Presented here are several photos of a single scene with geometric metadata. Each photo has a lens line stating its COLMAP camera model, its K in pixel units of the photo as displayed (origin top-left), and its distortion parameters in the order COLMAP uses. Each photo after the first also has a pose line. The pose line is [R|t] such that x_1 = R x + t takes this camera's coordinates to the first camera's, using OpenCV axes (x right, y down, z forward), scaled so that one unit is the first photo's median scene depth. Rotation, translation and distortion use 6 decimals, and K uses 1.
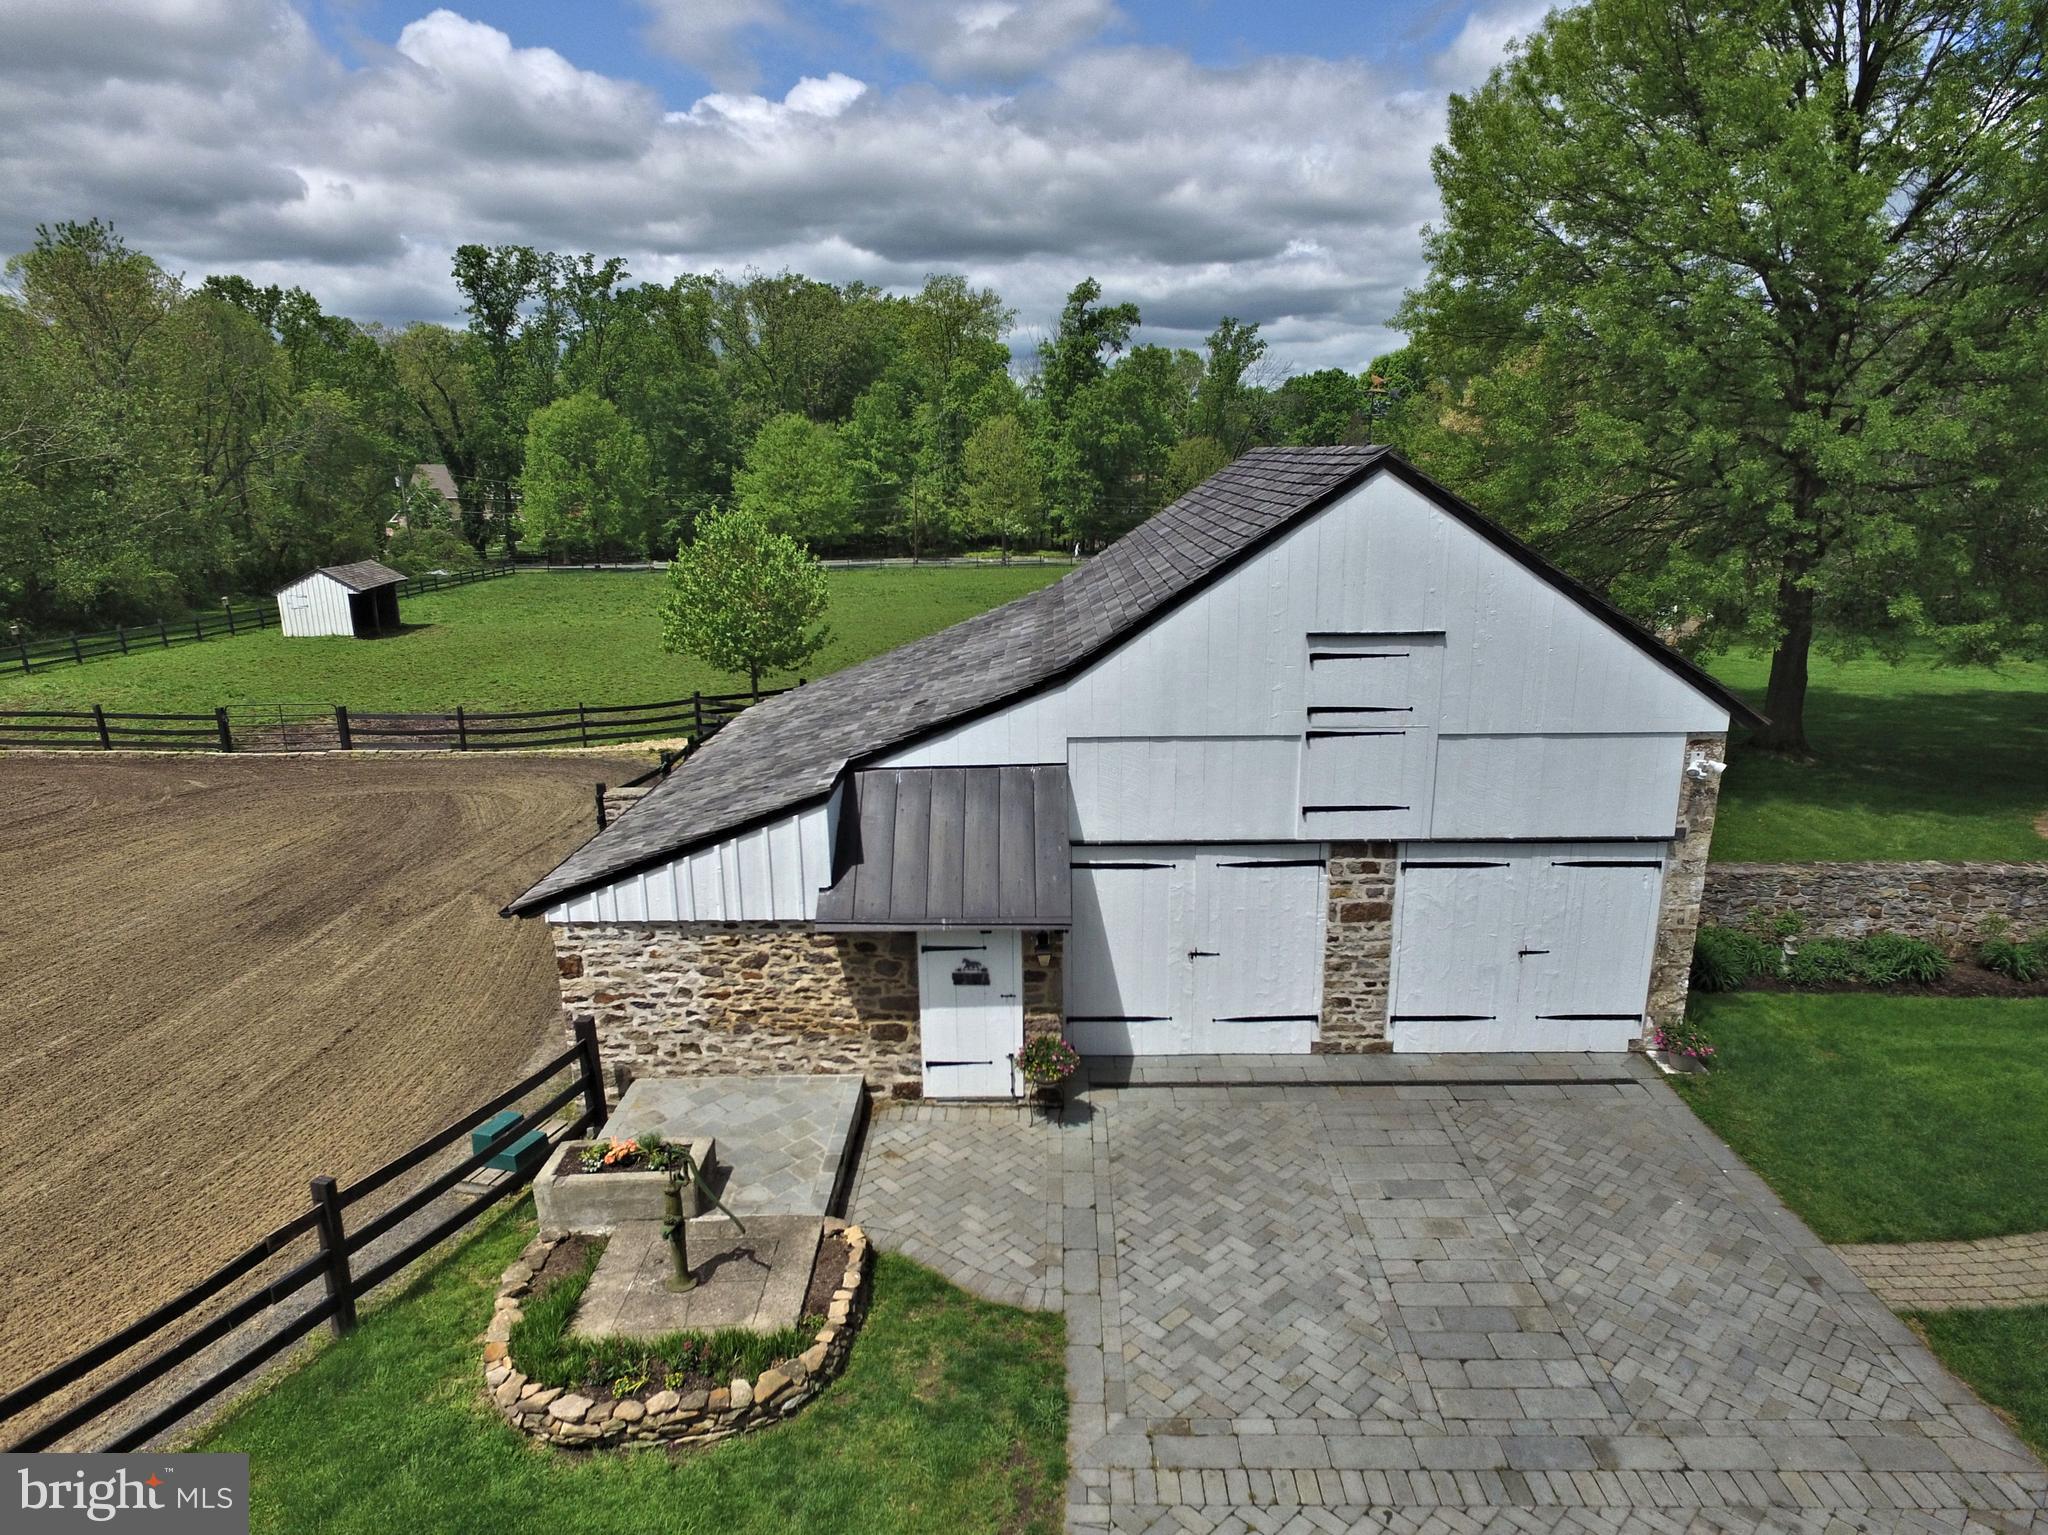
lens RADIAL K [[1262.7, 0, 1022.1], [0, 1262.7, 758.8], [0, 0, 1]] dist [-0.007410, -0.001627]
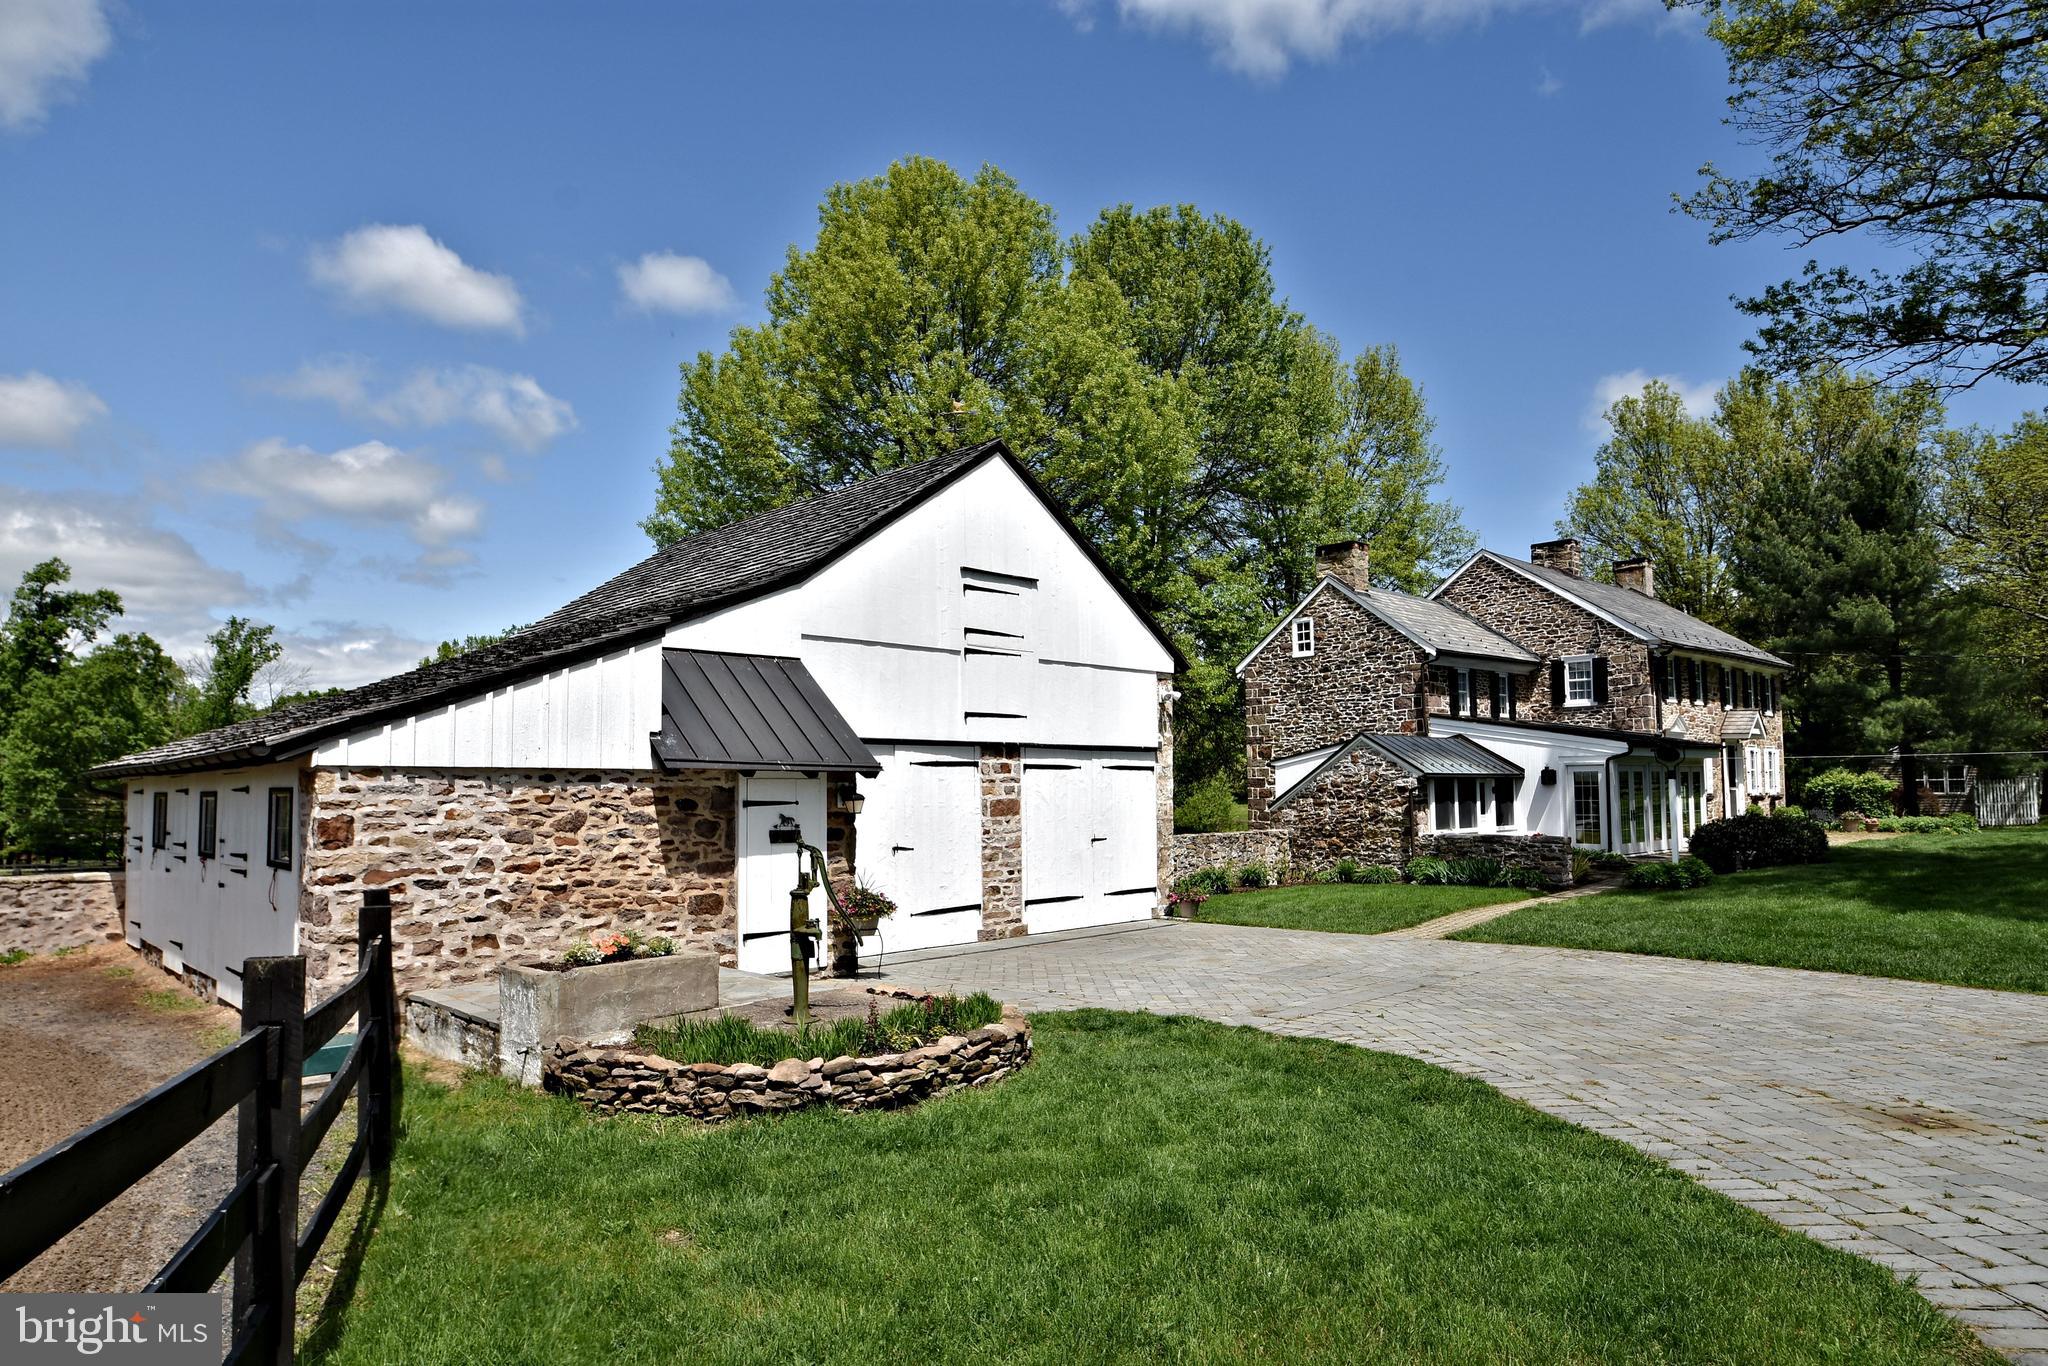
lens RADIAL K [[1205.4, 0, 1025.6], [0, 1205.4, 700.3], [0, 0, 1]] dist [-0.019500, -0.005622]
pose [[0.687585, 0.059501, 0.723662, -0.586753], [0.182676, 0.950405, -0.251713, 0.338950], [-0.702749, 0.305270, 0.642615, 0.235526]]
